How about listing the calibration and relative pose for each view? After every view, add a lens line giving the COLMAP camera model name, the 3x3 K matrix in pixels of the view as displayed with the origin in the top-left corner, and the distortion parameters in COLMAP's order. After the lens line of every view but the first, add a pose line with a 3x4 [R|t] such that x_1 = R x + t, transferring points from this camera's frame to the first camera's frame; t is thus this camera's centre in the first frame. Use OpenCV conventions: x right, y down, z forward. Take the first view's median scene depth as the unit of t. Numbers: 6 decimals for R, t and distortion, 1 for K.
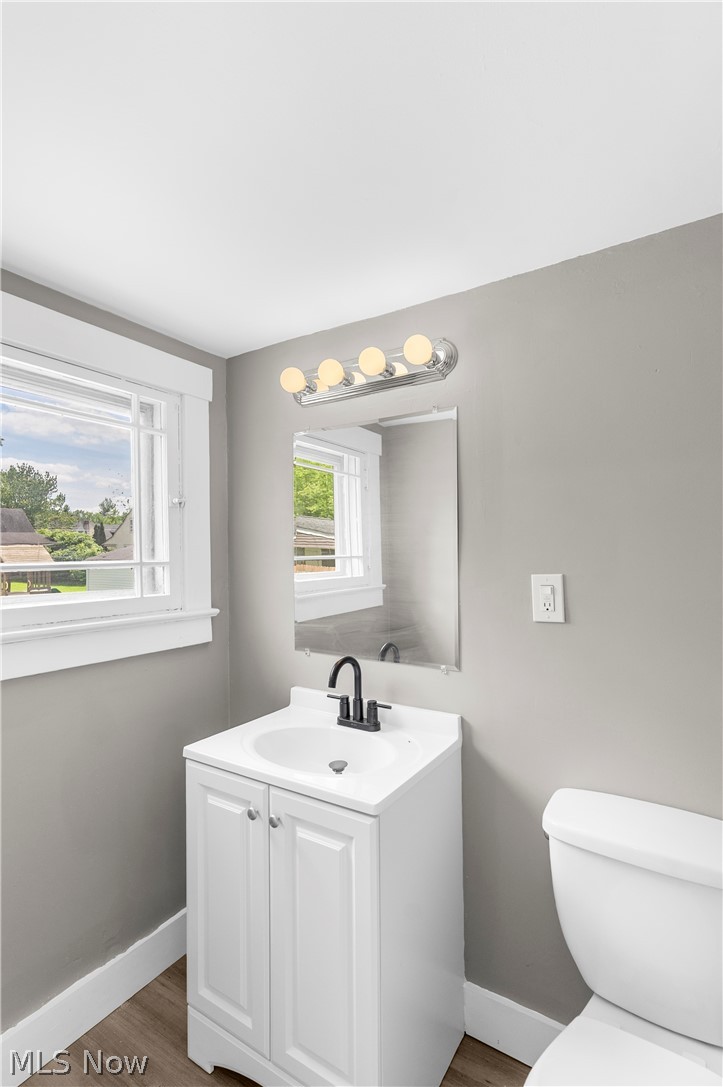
lens RADIAL K [[523.6, 0, 357.5], [0, 523.6, 542.4], [0, 0, 1]] dist [0.001526, 0.001019]
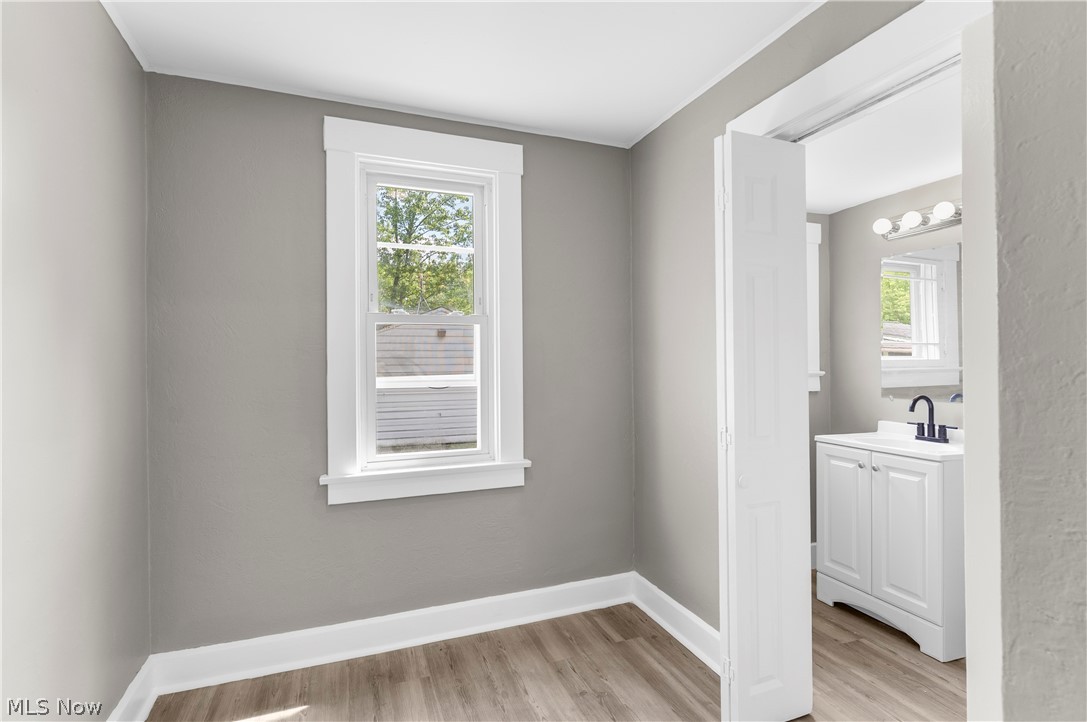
lens RADIAL K [[523.6, 0, 537.0], [0, 523.6, 358.6], [0, 0, 1]] dist [0.001526, 0.001019]
pose [[0.793333, 0.006216, -0.608756, 0.018664], [0.000216, 0.999945, 0.010492, 0.080977], [0.608788, -0.008455, 0.793288, -0.956181]]
